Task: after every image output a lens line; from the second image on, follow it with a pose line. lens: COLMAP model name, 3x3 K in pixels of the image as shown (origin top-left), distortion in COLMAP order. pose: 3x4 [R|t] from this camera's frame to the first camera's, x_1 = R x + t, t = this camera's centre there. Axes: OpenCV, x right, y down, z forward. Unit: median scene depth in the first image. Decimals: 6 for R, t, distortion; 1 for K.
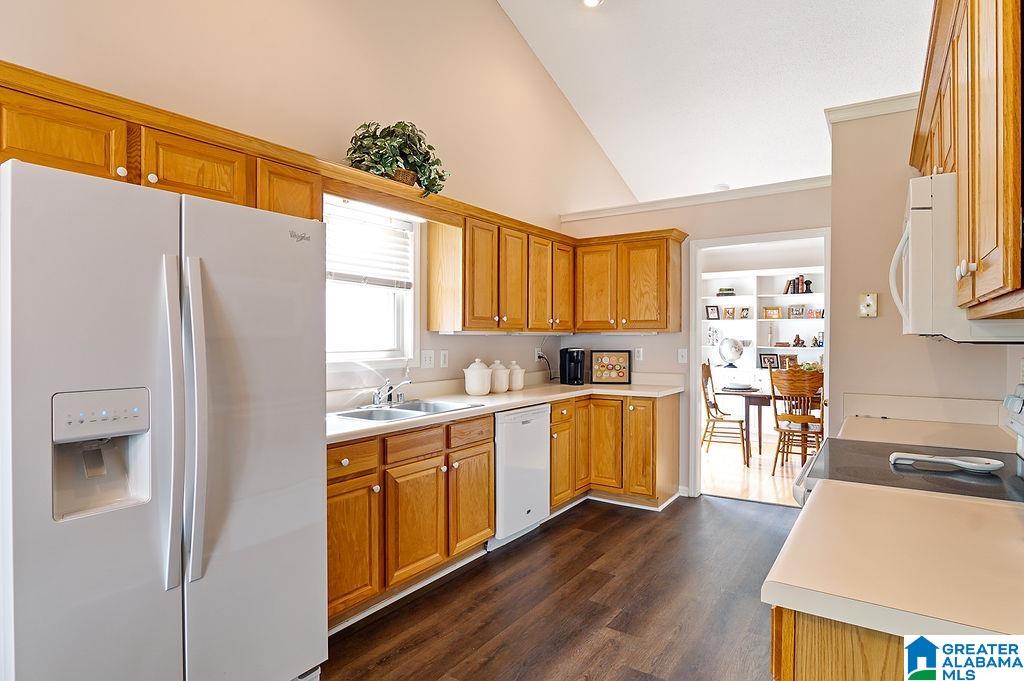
lens RADIAL K [[552.5, 0, 509.1], [0, 552.5, 340.3], [0, 0, 1]] dist [-0.028206, 0.004339]
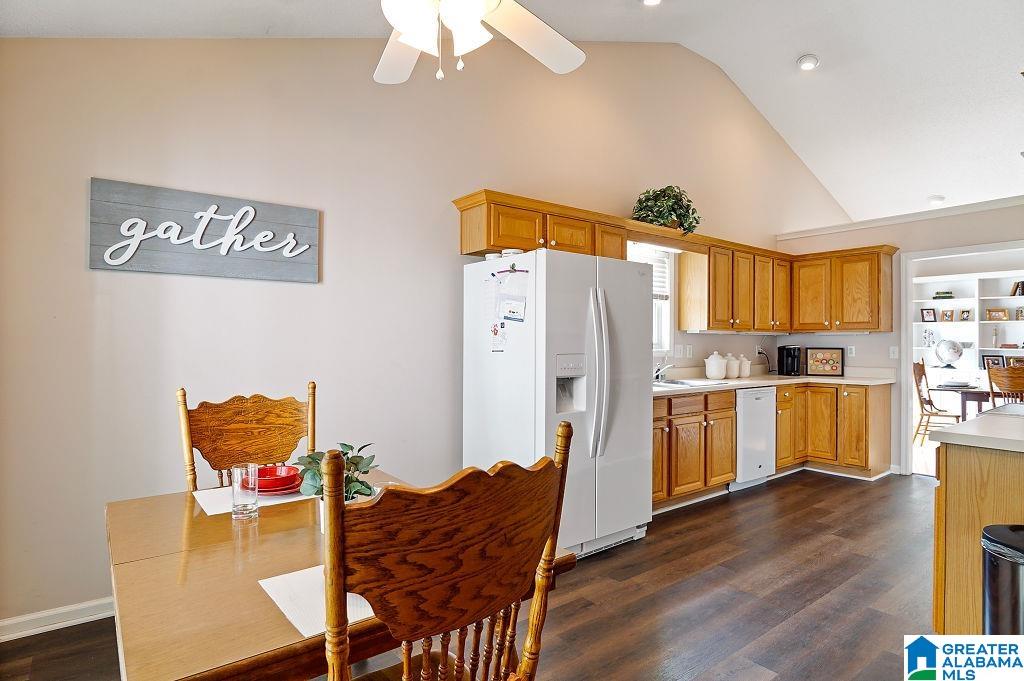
lens RADIAL K [[552.5, 0, 509.1], [0, 552.5, 340.3], [0, 0, 1]] dist [-0.028206, 0.004339]
pose [[0.950982, 0.001041, -0.309243, -0.109346], [-0.005094, 0.999911, -0.012299, 0.022823], [0.309203, 0.013272, 0.950903, -0.371813]]
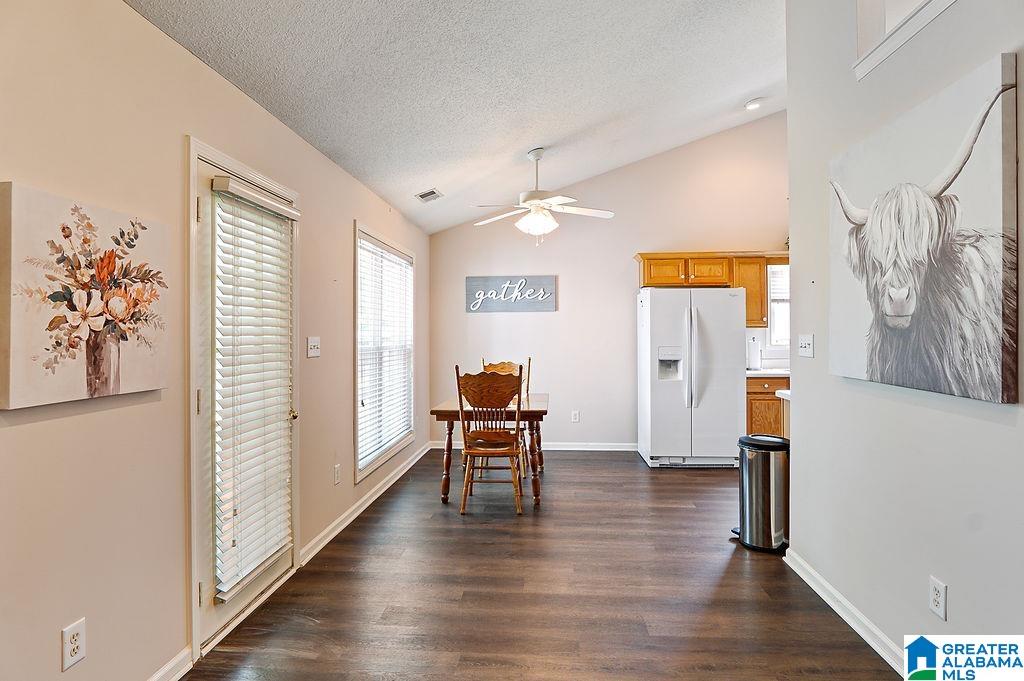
lens RADIAL K [[552.5, 0, 509.1], [0, 552.5, 340.3], [0, 0, 1]] dist [-0.028206, 0.004339]
pose [[0.494792, 0.006746, -0.868985, 0.664028], [-0.002095, 0.999976, 0.006570, 0.009500], [0.869009, -0.001430, 0.494794, -0.610201]]
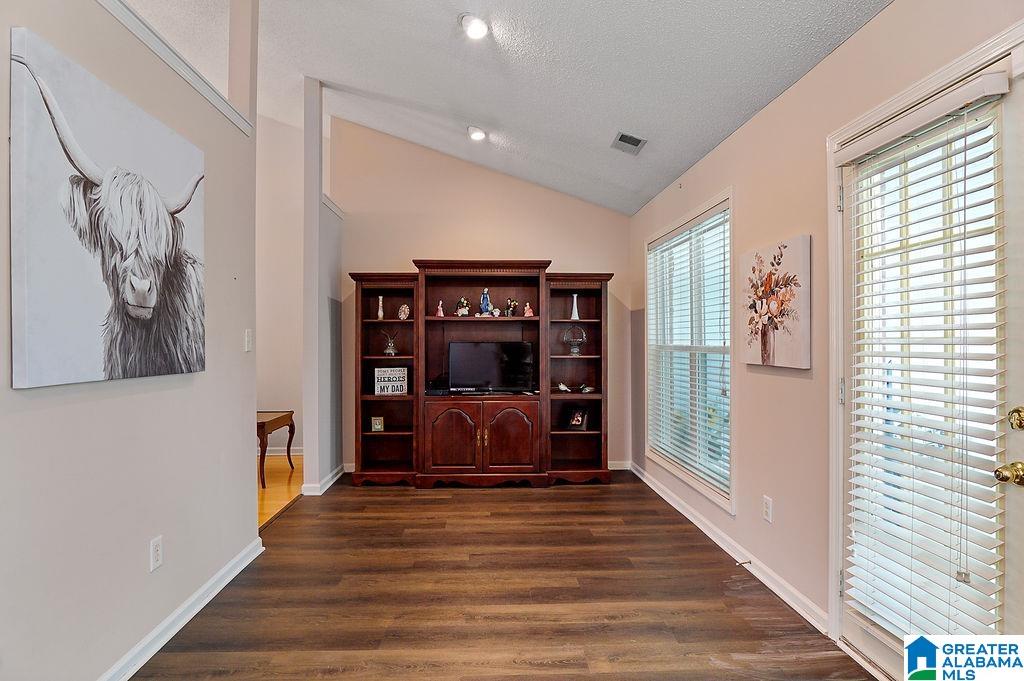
lens RADIAL K [[552.5, 0, 509.1], [0, 552.5, 340.3], [0, 0, 1]] dist [-0.028206, 0.004339]
pose [[-0.608370, -0.000279, 0.793654, -0.175495], [0.006539, 0.999964, 0.005364, 0.019762], [-0.793627, 0.008454, -0.608346, -0.029293]]
